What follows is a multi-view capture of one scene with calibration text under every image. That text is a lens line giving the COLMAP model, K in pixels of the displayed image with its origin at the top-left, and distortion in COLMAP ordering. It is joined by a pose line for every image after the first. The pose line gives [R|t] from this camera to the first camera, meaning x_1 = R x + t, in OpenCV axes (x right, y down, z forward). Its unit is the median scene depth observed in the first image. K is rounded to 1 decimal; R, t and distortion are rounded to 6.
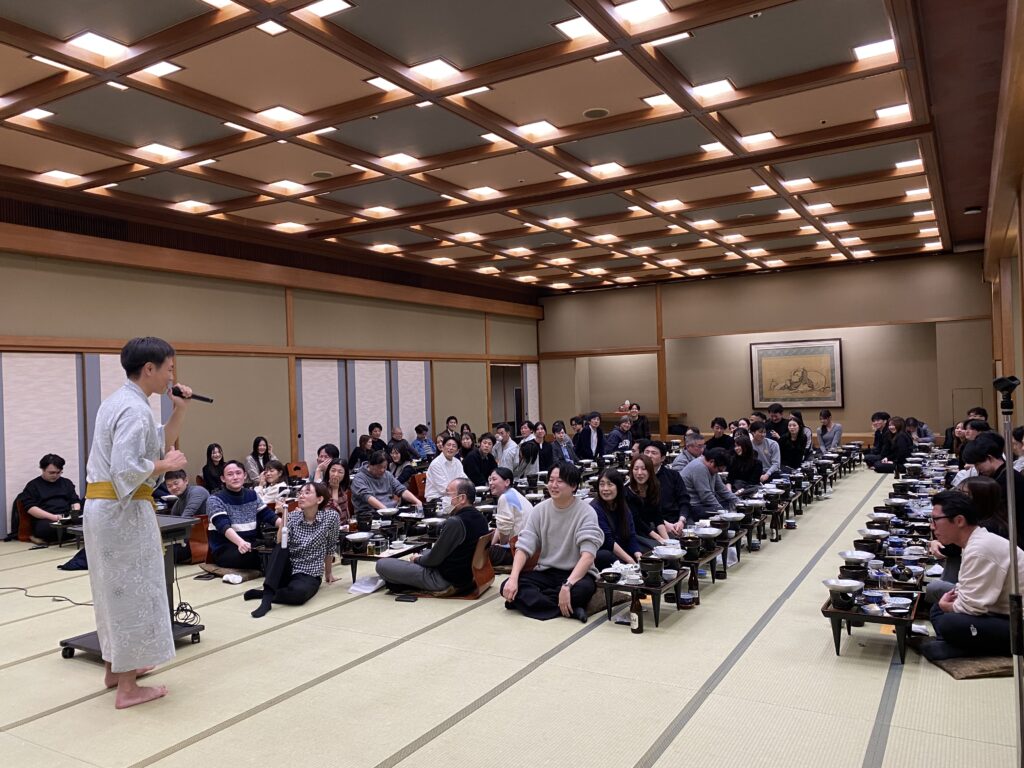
lens RADIAL K [[784.8, 0, 513.2], [0, 784.8, 379.2], [0, 0, 1]] dist [0.029502, -0.040290]
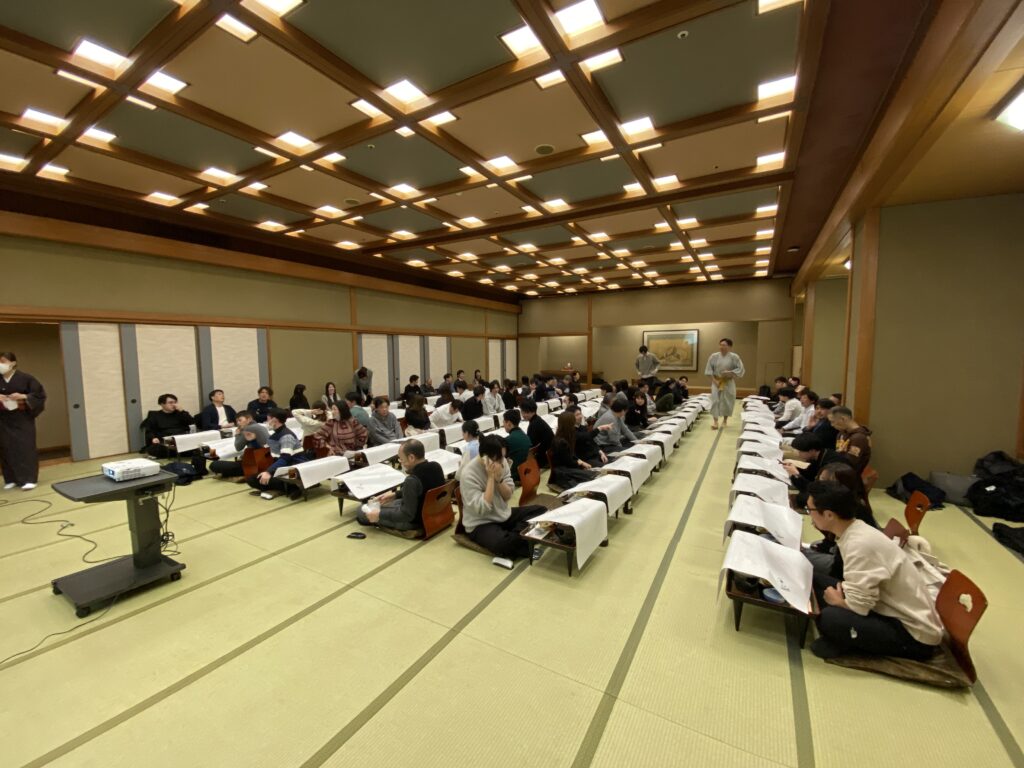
lens RADIAL K [[408.0, 0, 519.1], [0, 408.0, 386.1], [0, 0, 1]] dist [-0.000996, -0.001130]
pose [[0.999555, 0.025516, 0.015429, 0.043767], [-0.026909, 0.994812, 0.098104, -0.011470], [-0.012846, -0.098475, 0.995057, 0.210431]]
